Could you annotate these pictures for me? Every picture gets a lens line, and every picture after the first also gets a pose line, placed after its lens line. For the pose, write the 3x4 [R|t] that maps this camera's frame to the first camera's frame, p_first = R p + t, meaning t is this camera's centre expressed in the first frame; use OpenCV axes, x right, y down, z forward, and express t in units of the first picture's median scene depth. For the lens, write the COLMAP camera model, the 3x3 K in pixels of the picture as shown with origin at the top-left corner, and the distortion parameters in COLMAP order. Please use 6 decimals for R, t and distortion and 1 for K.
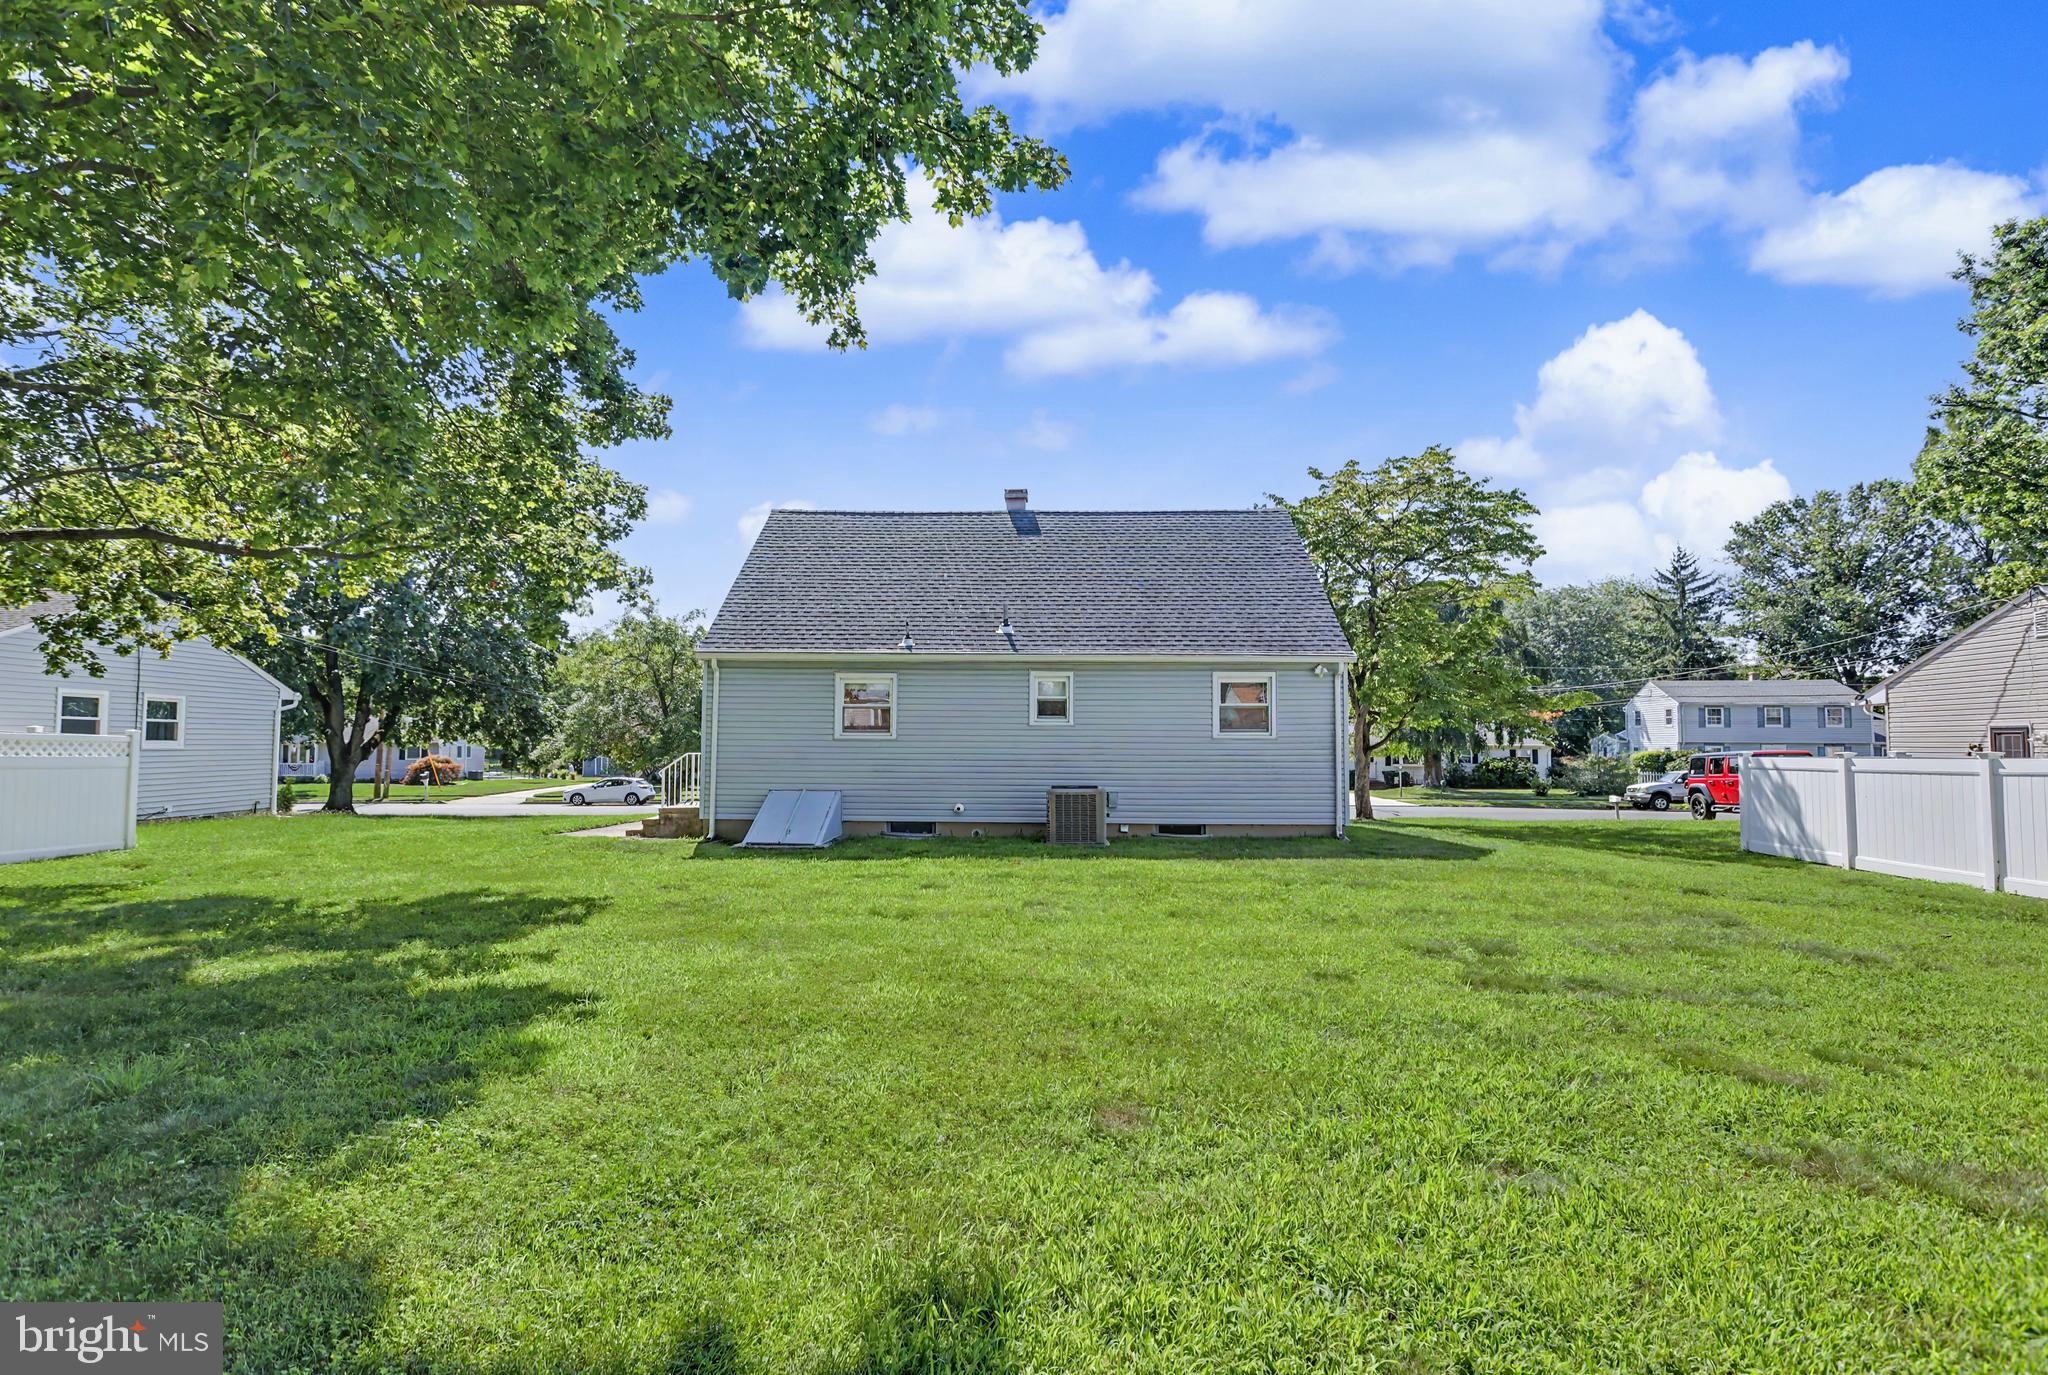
lens RADIAL K [[974.9, 0, 1024.0], [0, 974.9, 687.5], [0, 0, 1]] dist [0.001942, 0.000241]
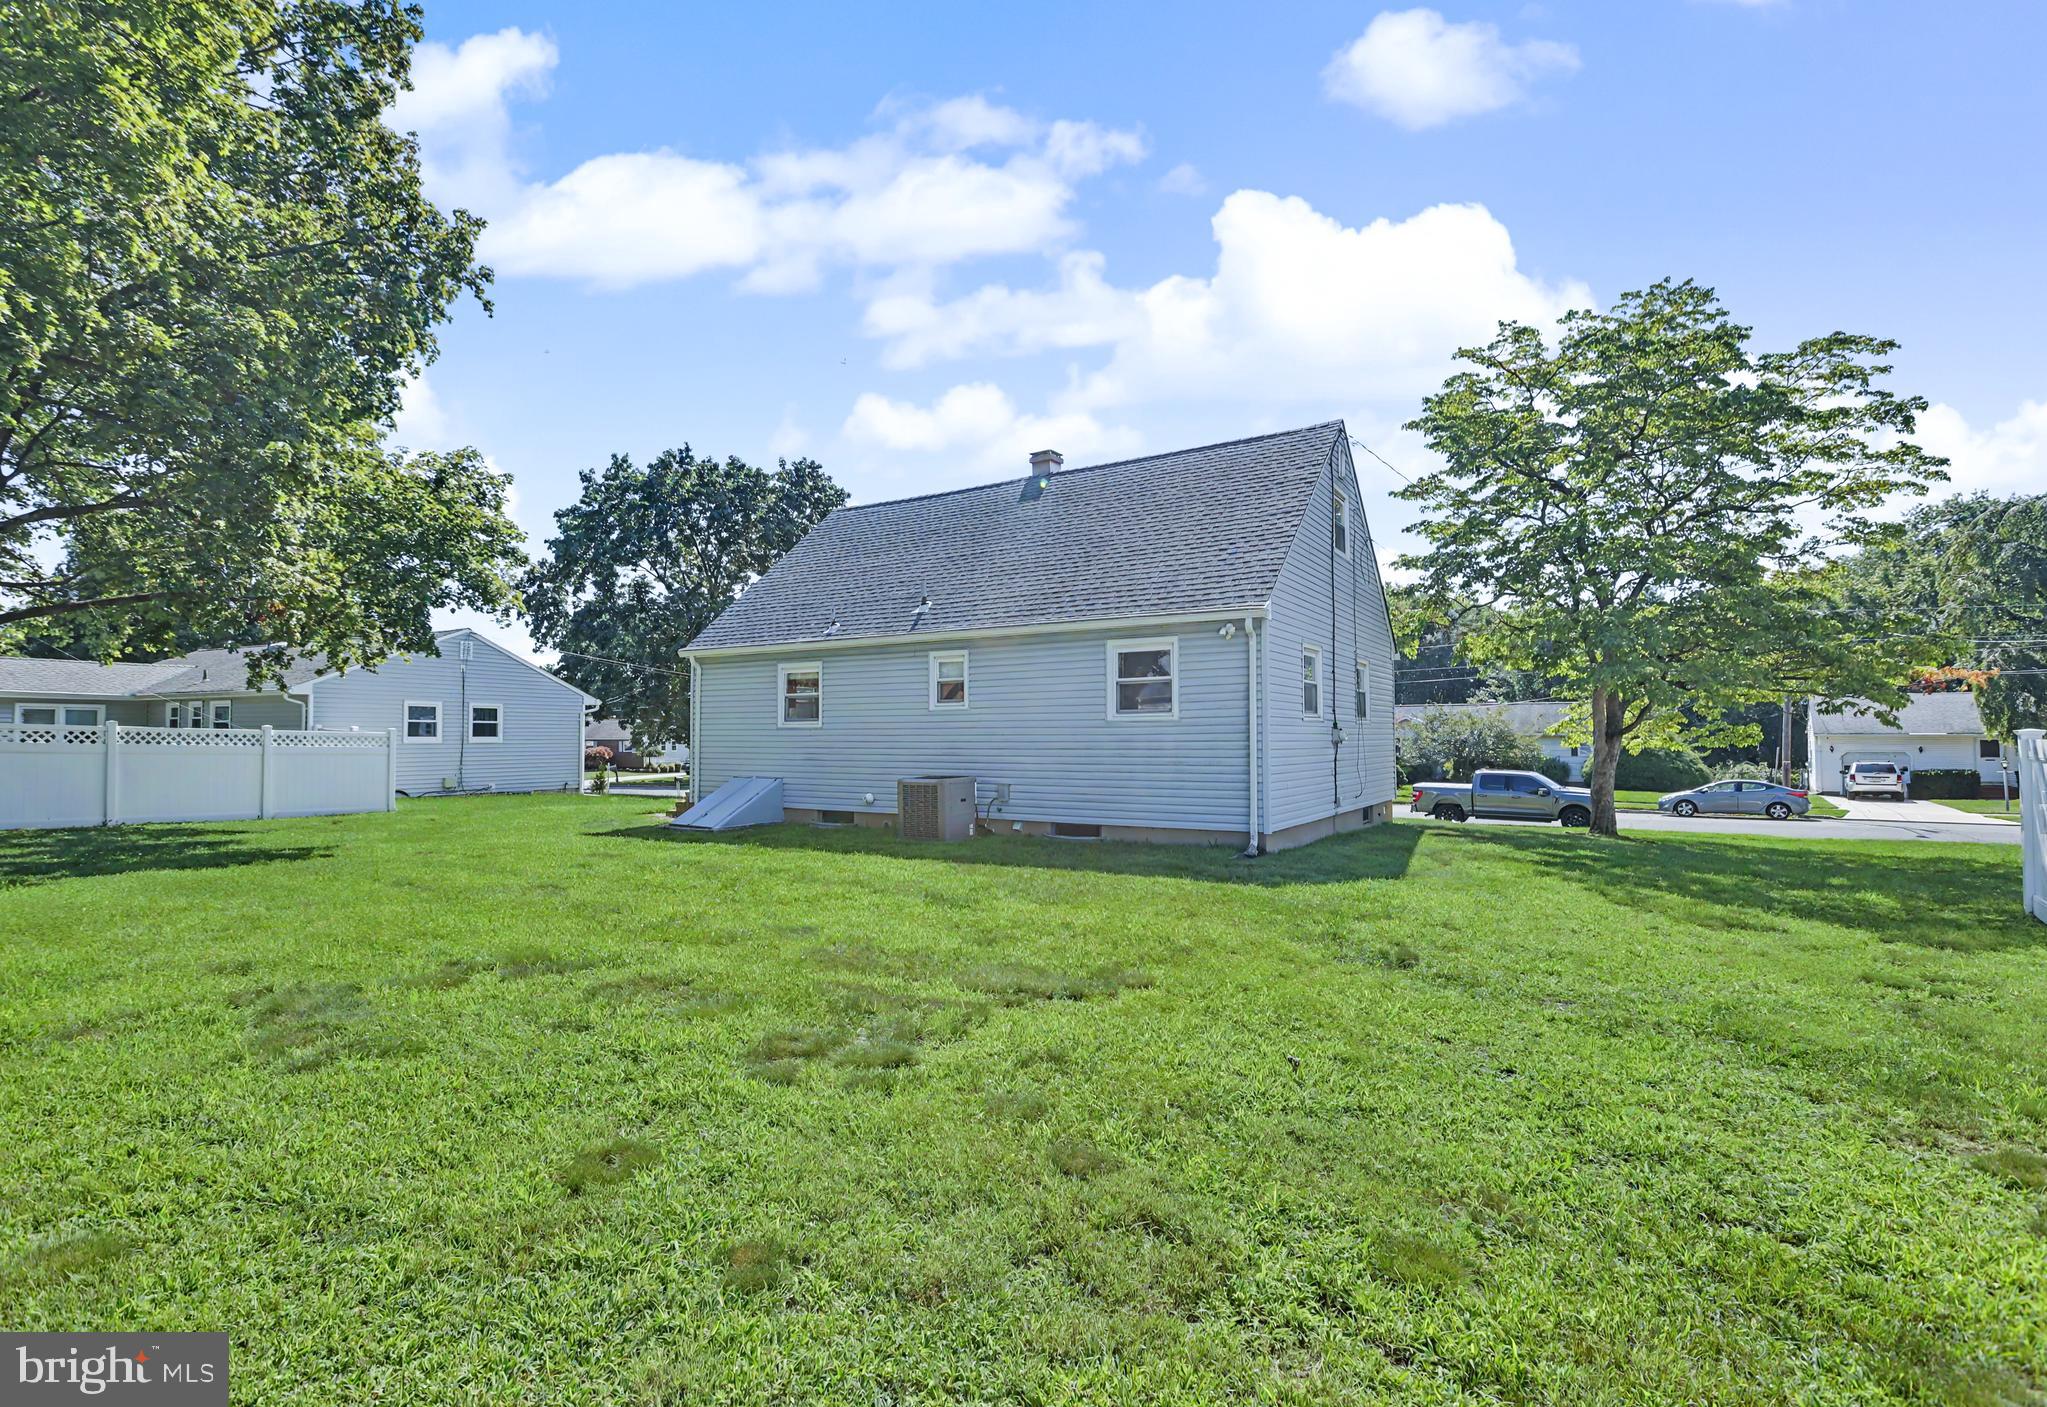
lens RADIAL K [[1015.3, 0, 1023.5], [0, 1015.3, 703.5], [0, 0, 1]] dist [-0.002359, -0.000241]
pose [[0.836670, -0.027201, -0.547031, 0.604007], [0.038727, 0.999204, 0.009546, 0.026310], [0.546336, -0.029172, 0.837058, 0.242467]]
